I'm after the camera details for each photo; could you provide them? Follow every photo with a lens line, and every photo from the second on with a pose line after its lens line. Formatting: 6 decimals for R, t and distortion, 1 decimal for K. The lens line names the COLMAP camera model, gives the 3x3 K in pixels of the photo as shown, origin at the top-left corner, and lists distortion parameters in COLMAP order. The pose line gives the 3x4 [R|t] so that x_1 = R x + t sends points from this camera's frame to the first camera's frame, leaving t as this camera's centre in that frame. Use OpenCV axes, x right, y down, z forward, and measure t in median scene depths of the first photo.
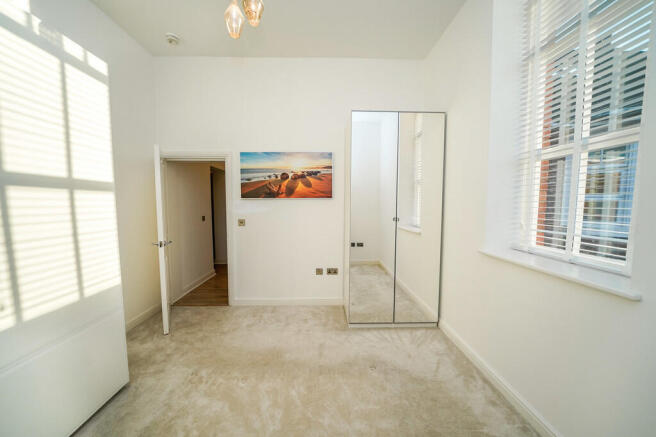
lens RADIAL K [[234.0, 0, 323.8], [0, 234.0, 221.5], [0, 0, 1]] dist [-0.003079, -0.000055]
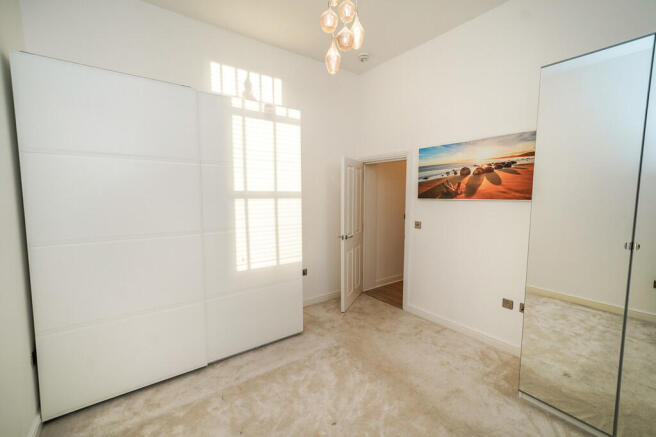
lens RADIAL K [[284.5, 0, 327.8], [0, 284.5, 220.7], [0, 0, 1]] dist [0.026698, -0.000009]
pose [[0.585555, 0.075530, -0.807106, 0.364539], [-0.060693, 0.996940, 0.049263, -0.047167], [0.808357, 0.020139, 0.588347, 0.051868]]
